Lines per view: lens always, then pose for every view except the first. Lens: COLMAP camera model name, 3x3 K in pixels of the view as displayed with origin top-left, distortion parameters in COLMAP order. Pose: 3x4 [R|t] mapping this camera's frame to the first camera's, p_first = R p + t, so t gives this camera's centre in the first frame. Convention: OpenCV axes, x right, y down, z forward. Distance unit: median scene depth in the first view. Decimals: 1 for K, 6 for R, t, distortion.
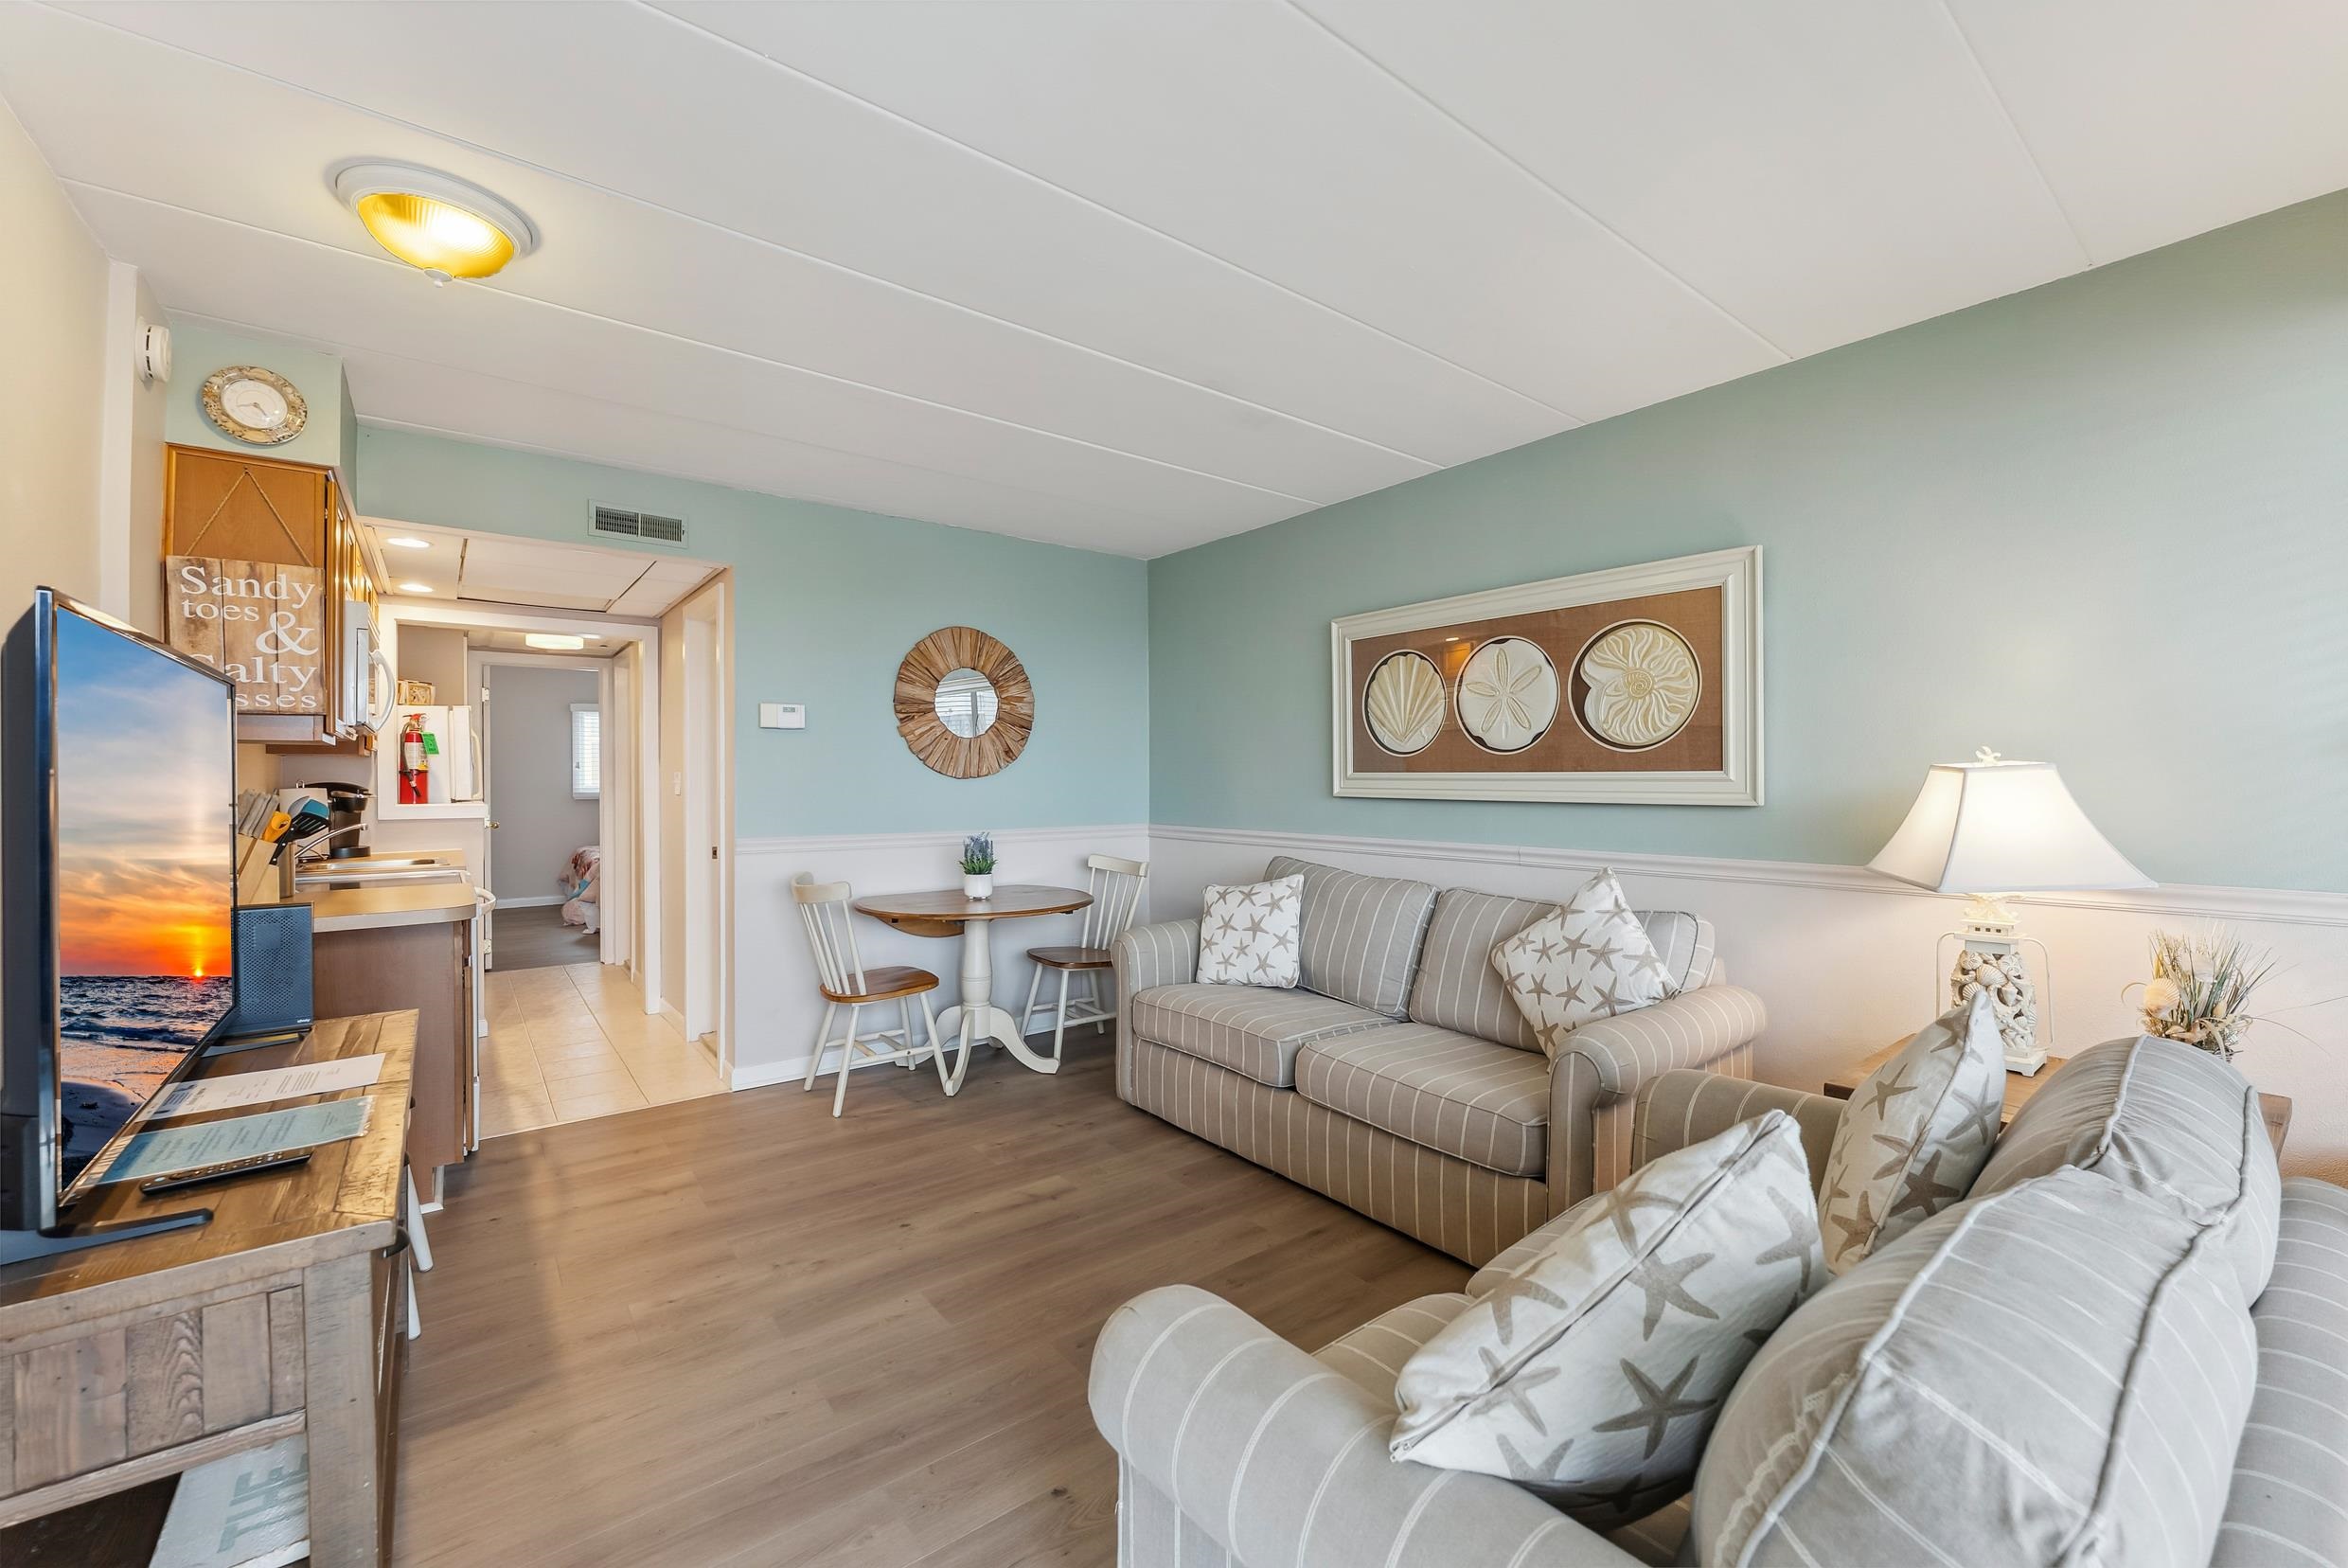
lens RADIAL K [[947.6, 0, 1173.0], [0, 947.6, 780.9], [0, 0, 1]] dist [-0.001640, -0.000277]
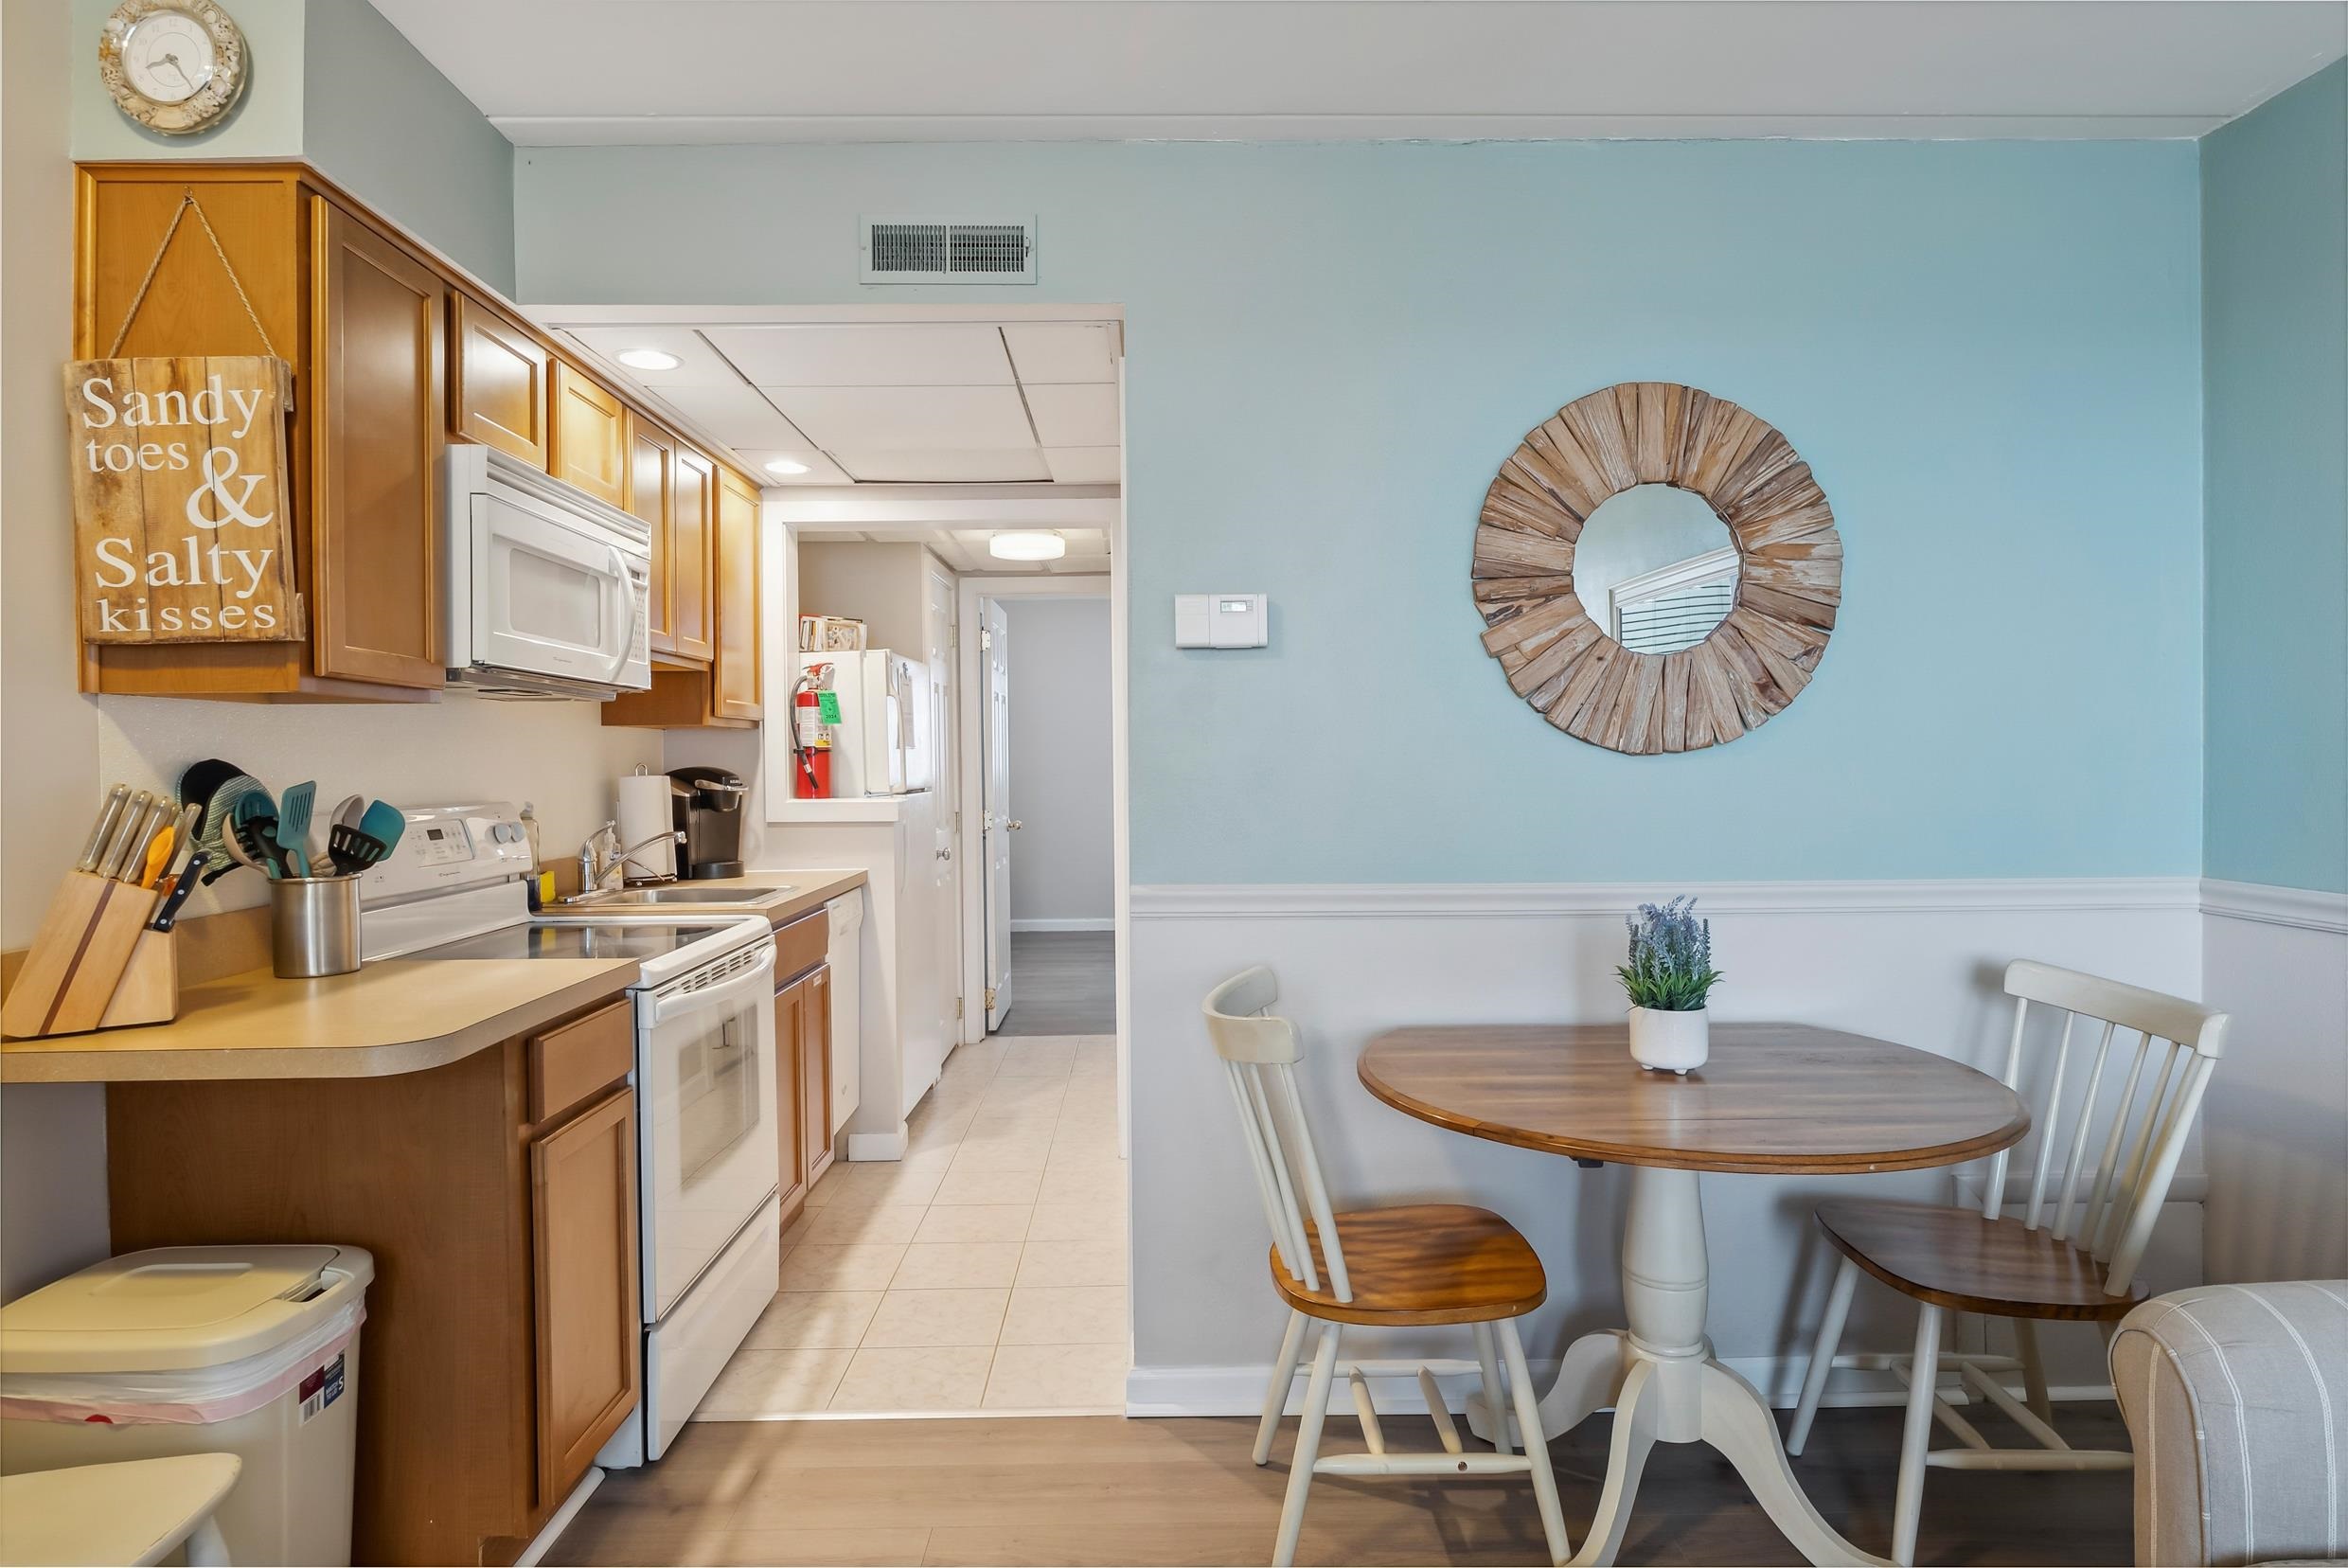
lens RADIAL K [[1315.1, 0, 1166.1], [0, 1315.1, 782.9], [0, 0, 1]] dist [-0.000340, -0.000212]
pose [[0.799094, 0.004960, -0.601185, -0.064988], [0.005574, 0.999862, 0.015658, -0.000305], [0.601180, -0.015864, 0.798956, 0.602885]]
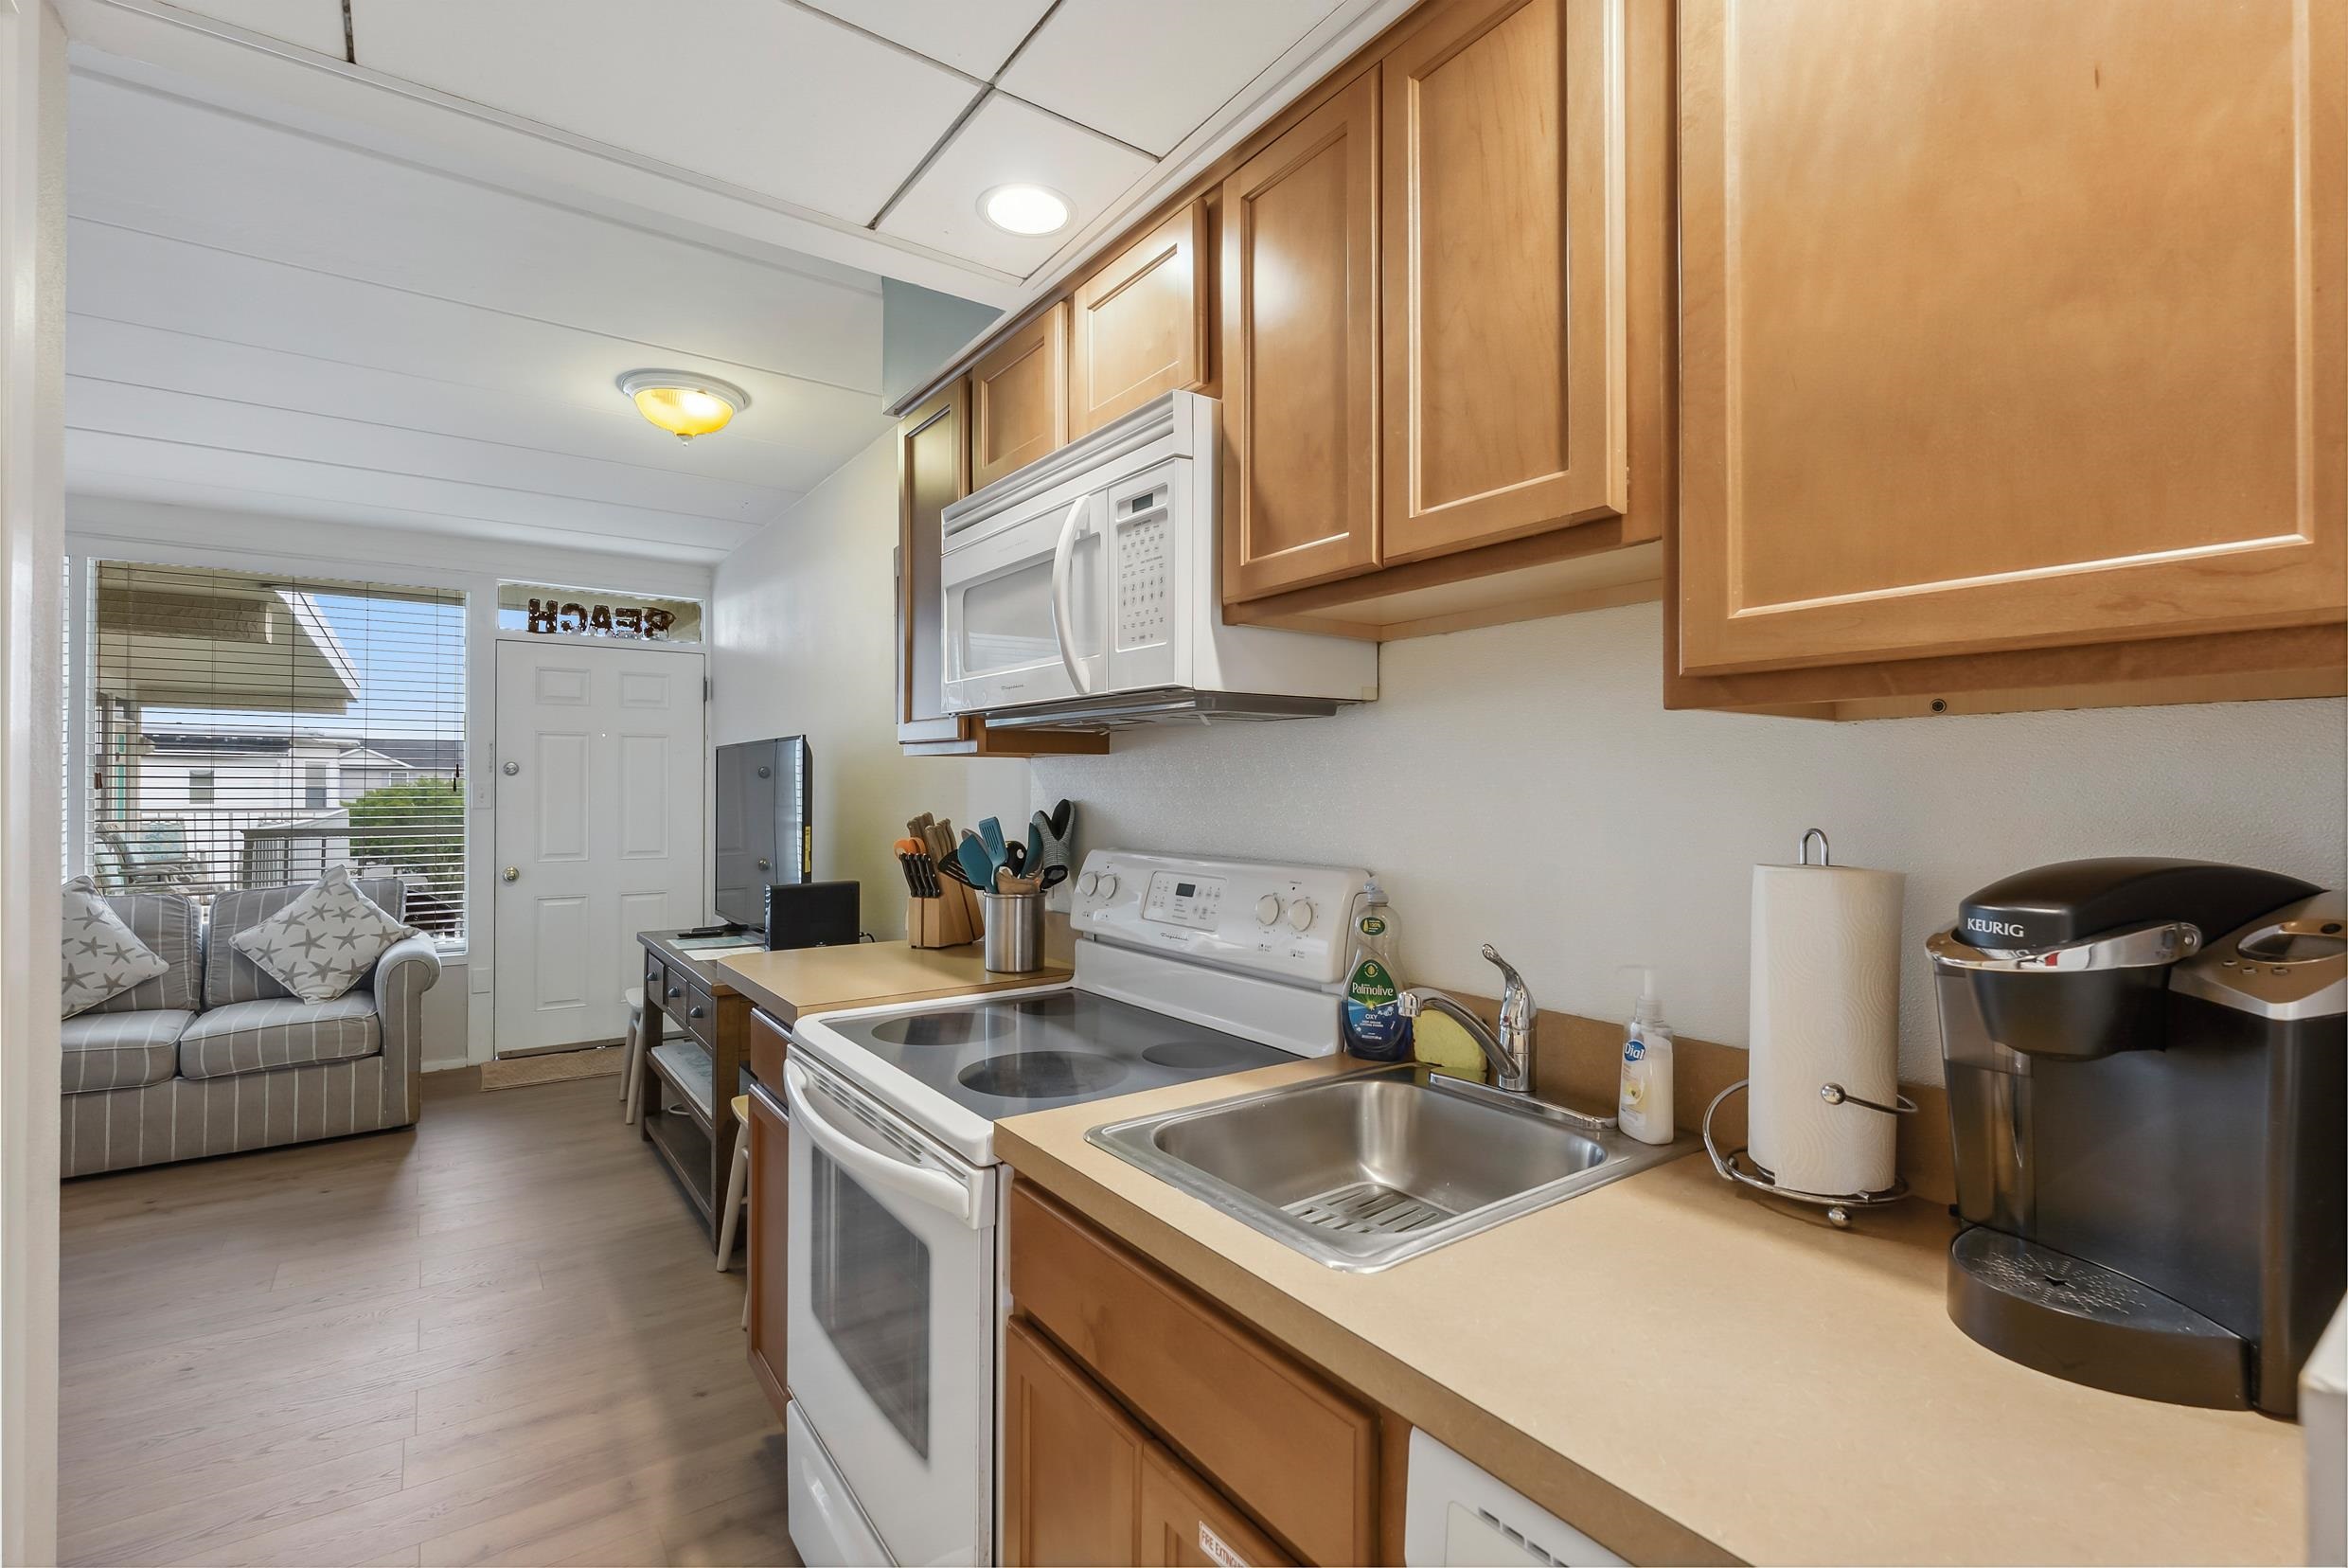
lens RADIAL K [[1058.9, 0, 1174.3], [0, 1058.9, 779.9], [0, 0, 1]] dist [0.000014, 0.000296]
pose [[-0.999227, 0.000451, 0.039307, -0.995992], [0.000262, 0.999988, -0.004813, -0.015454], [-0.039309, -0.004799, -0.999216, 1.614739]]
